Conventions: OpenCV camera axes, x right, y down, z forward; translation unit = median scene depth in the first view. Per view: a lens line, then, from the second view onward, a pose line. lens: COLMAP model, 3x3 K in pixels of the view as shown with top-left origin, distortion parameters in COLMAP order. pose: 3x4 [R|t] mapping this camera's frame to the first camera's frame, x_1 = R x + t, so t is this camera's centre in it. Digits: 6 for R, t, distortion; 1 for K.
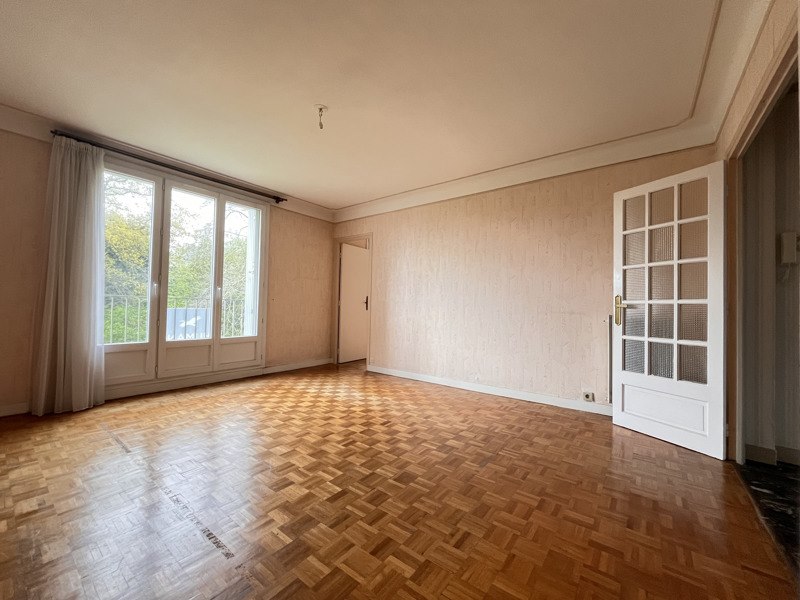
lens RADIAL K [[322.4, 0, 399.7], [0, 322.4, 298.4], [0, 0, 1]] dist [-0.002344, -0.000377]
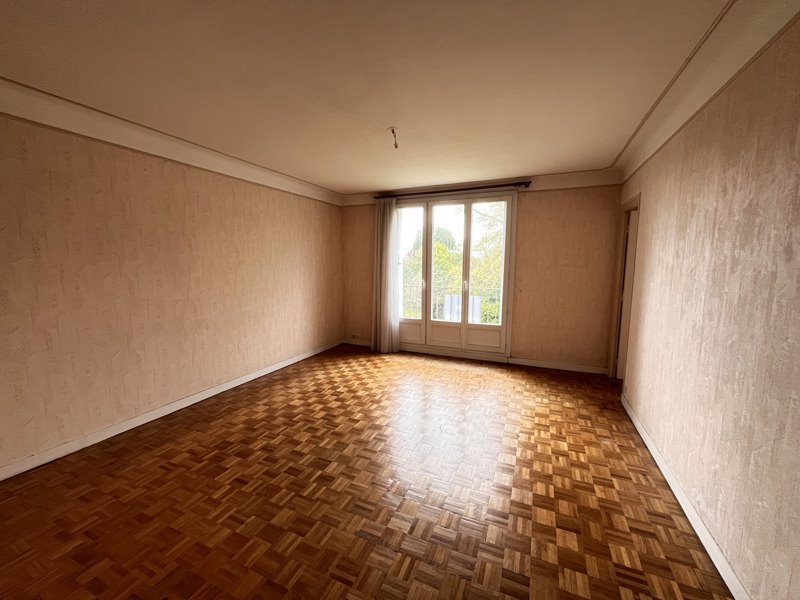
lens RADIAL K [[322.4, 0, 397.3], [0, 322.4, 298.2], [0, 0, 1]] dist [-0.002344, -0.000377]
pose [[0.239344, 0.088755, -0.966870, 0.622752], [0.027573, 0.994790, 0.098143, -0.108408], [0.970543, -0.050149, 0.235650, 0.552221]]
